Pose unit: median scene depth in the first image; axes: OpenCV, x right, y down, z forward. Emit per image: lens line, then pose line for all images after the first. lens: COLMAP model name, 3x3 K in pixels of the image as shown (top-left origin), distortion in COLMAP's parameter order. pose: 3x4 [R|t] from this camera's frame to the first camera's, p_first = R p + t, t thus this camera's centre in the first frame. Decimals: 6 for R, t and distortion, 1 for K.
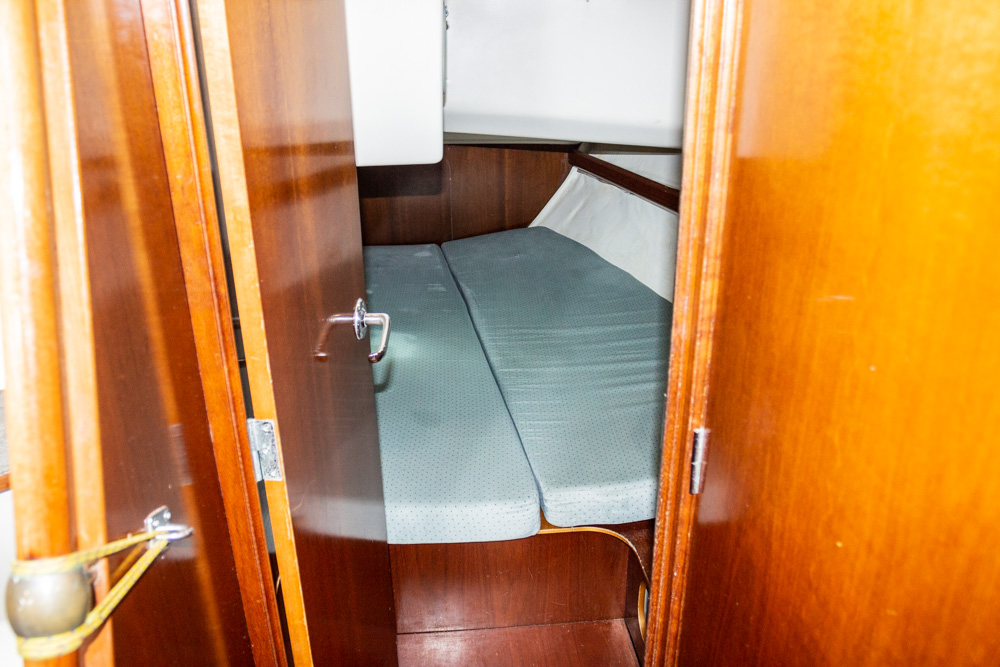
lens RADIAL K [[787.6, 0, 502.7], [0, 787.6, 329.6], [0, 0, 1]] dist [-0.088533, 0.048827]
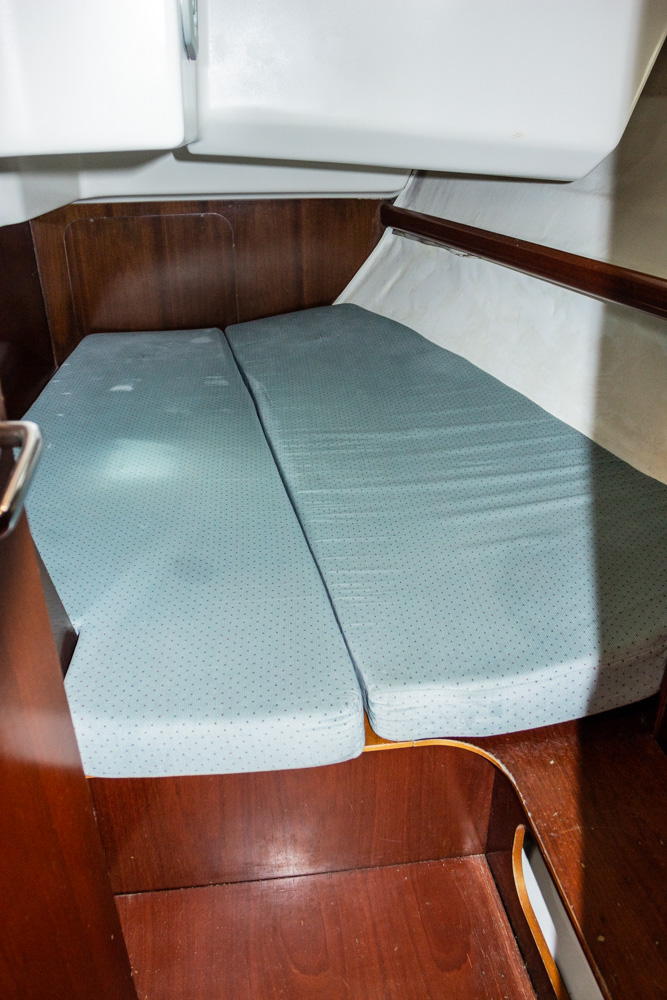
lens RADIAL K [[787.6, 0, 328.3], [0, 787.6, 507.3], [0, 0, 1]] dist [-0.088533, 0.048827]
pose [[0.999401, -0.020286, 0.028044, 0.002963], [0.017411, 0.994913, 0.099225, -0.005932], [-0.029914, -0.098677, 0.994670, 0.294011]]
